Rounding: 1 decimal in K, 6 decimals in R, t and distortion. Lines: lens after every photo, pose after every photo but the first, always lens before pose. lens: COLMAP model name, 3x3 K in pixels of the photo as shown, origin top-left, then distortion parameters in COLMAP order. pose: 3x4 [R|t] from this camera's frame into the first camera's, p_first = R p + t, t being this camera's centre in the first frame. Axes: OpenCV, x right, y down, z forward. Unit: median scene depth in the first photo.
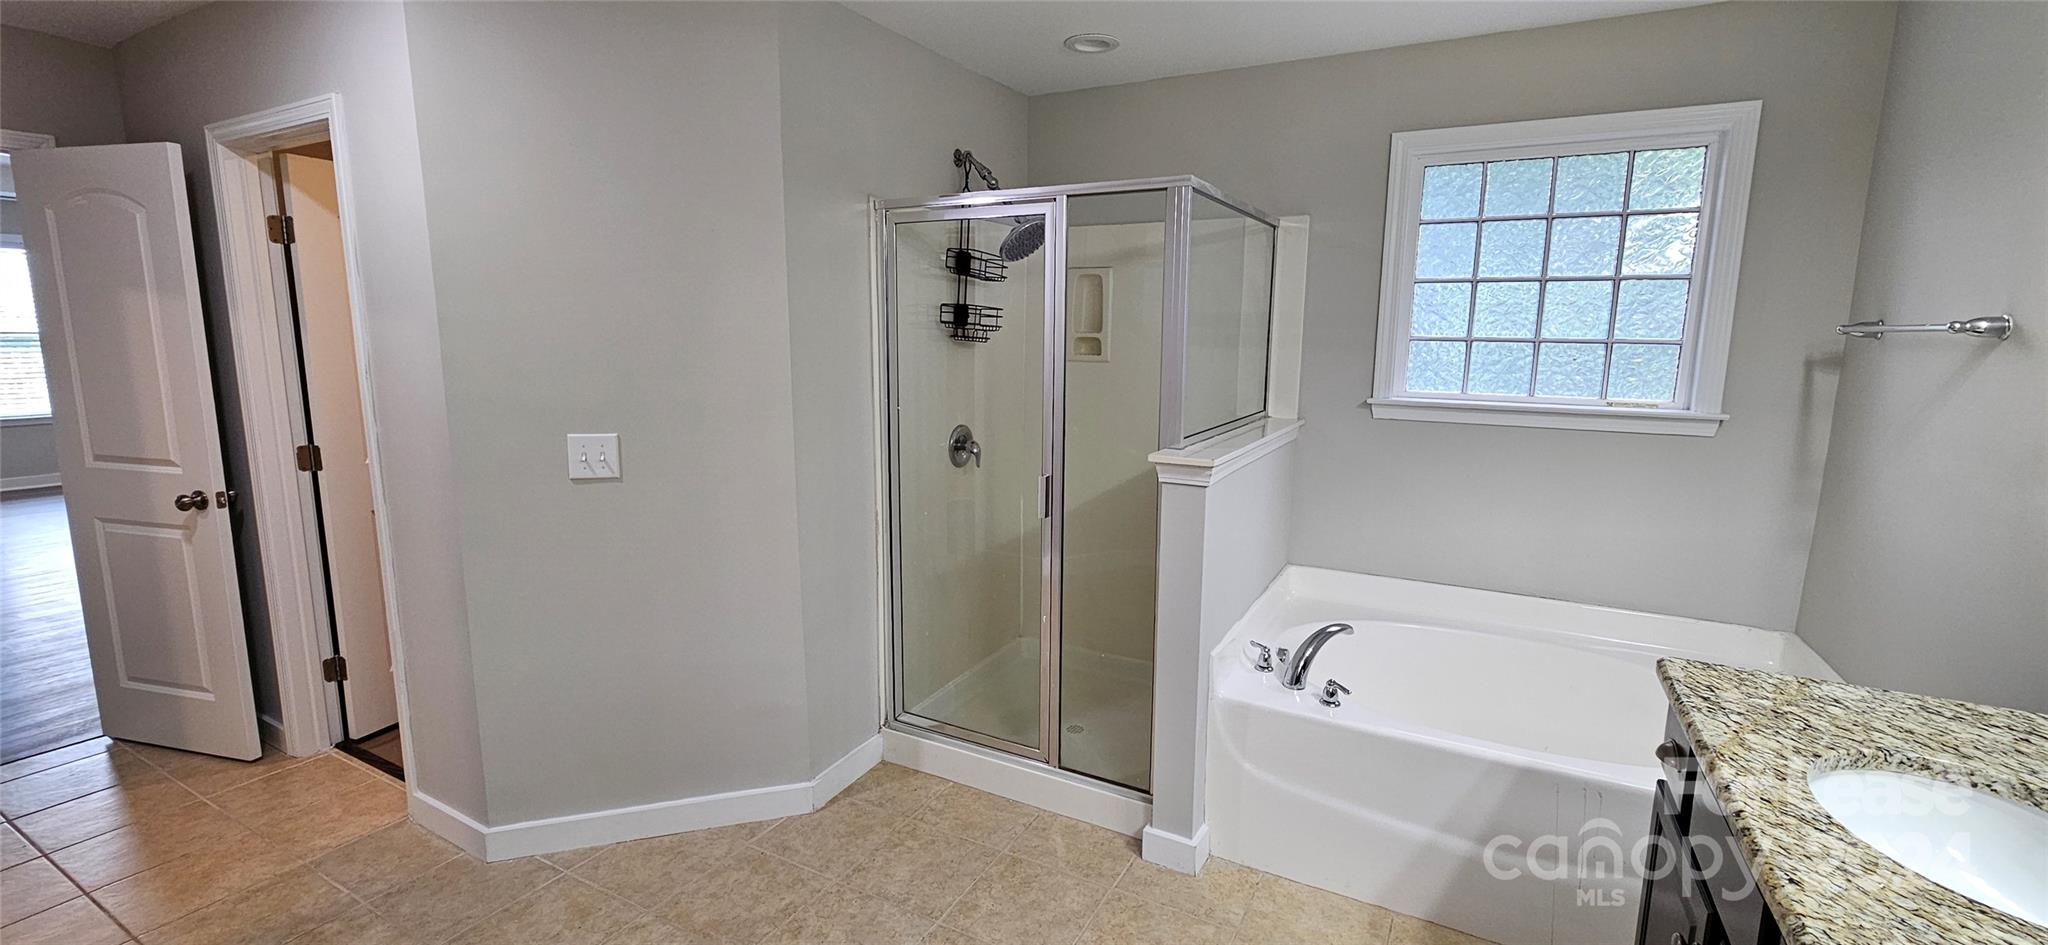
lens RADIAL K [[846.2, 0, 1023.6], [0, 846.2, 456.6], [0, 0, 1]] dist [0.001751, -0.000023]
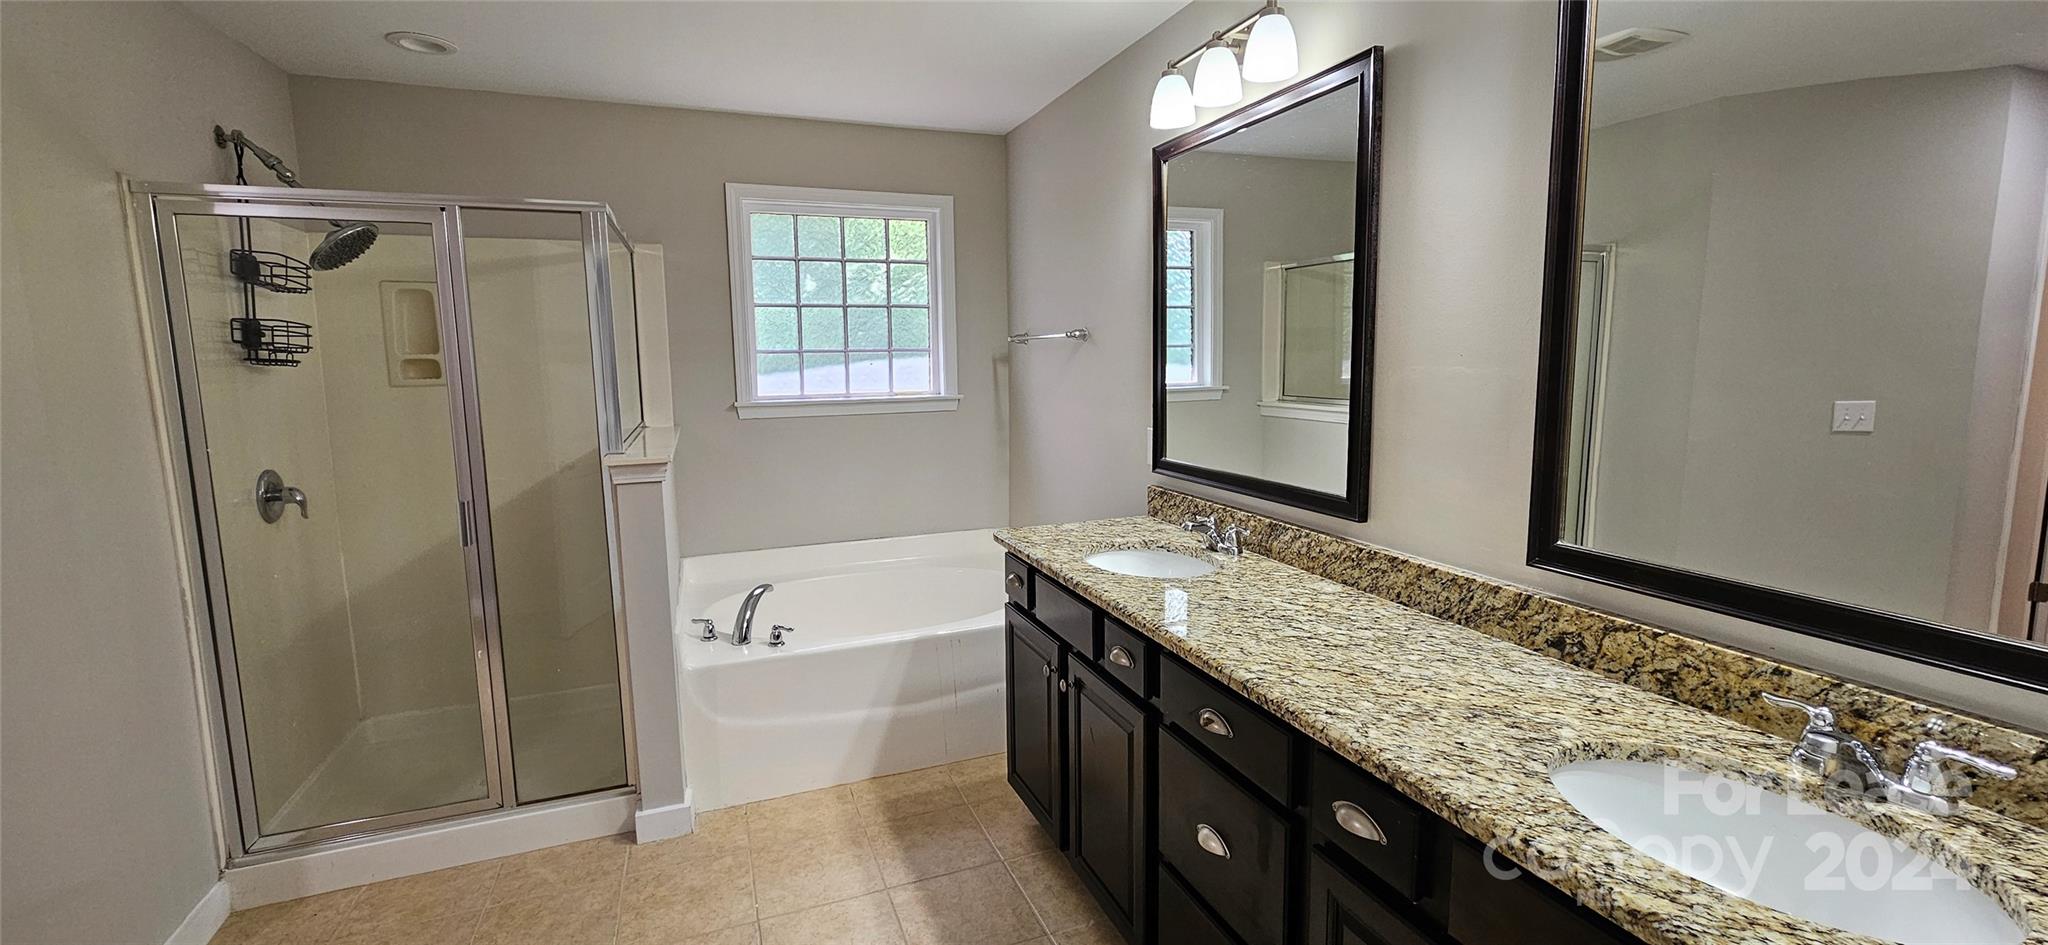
lens RADIAL K [[846.2, 0, 1029.4], [0, 846.2, 460.5], [0, 0, 1]] dist [0.001751, -0.000023]
pose [[0.637586, -0.116662, 0.761495, -0.263750], [0.137720, 0.989805, 0.036329, 0.028206], [-0.757970, 0.081711, 0.647152, -0.080476]]
